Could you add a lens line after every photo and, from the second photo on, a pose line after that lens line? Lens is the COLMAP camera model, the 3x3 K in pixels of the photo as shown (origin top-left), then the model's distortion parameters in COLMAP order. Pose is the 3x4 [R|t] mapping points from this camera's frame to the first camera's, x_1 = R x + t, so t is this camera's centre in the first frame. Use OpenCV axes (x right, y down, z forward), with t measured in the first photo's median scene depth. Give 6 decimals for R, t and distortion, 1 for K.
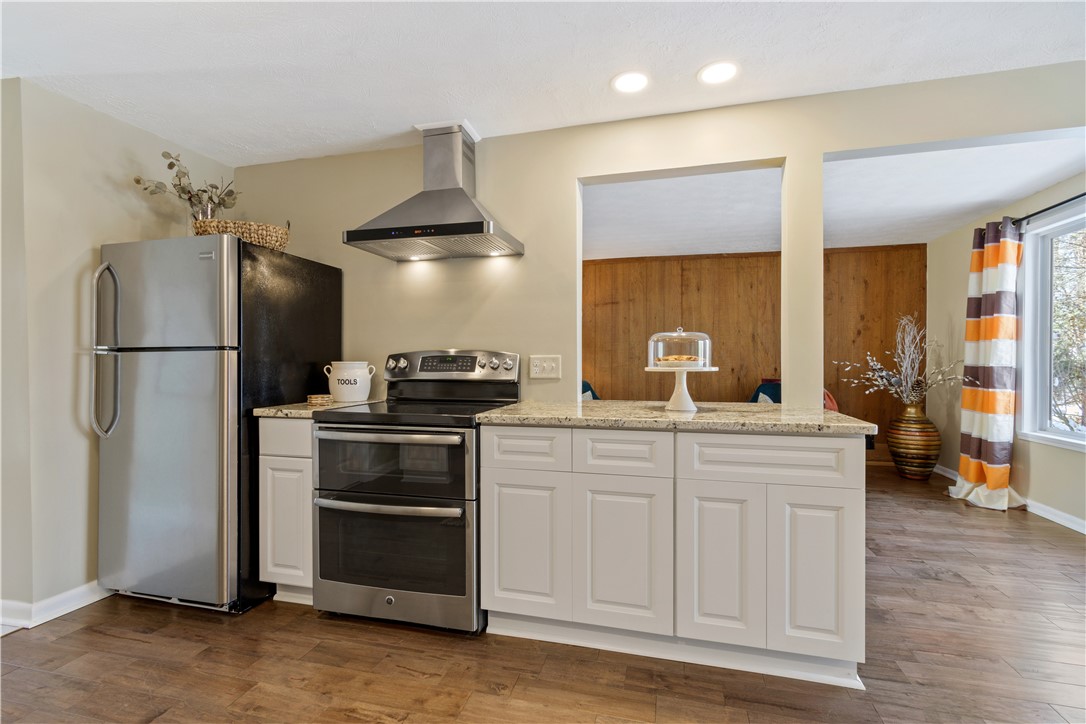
lens RADIAL K [[491.2, 0, 543.0], [0, 491.2, 362.0], [0, 0, 1]] dist [0.008673, 0.000133]
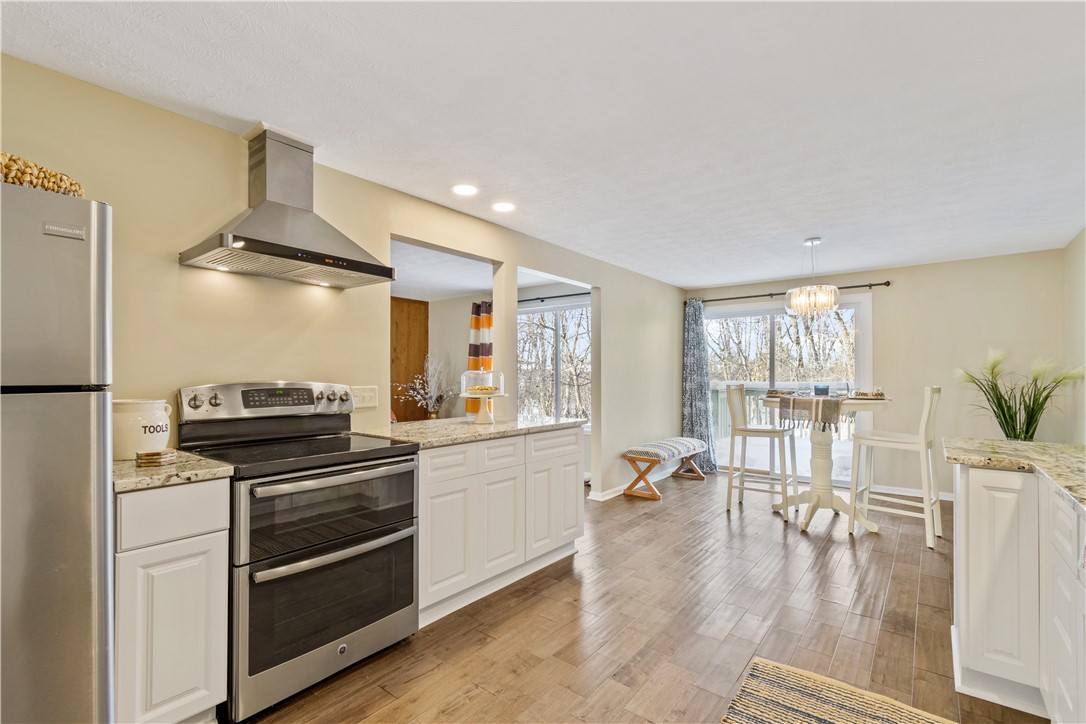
lens RADIAL K [[478.9, 0, 544.5], [0, 478.9, 369.5], [0, 0, 1]] dist [0.001622, 0.000200]
pose [[0.411947, 0.013582, 0.911106, -0.936637], [0.002006, 0.999873, -0.015812, -0.038730], [-0.911205, 0.008342, 0.411868, 0.241221]]
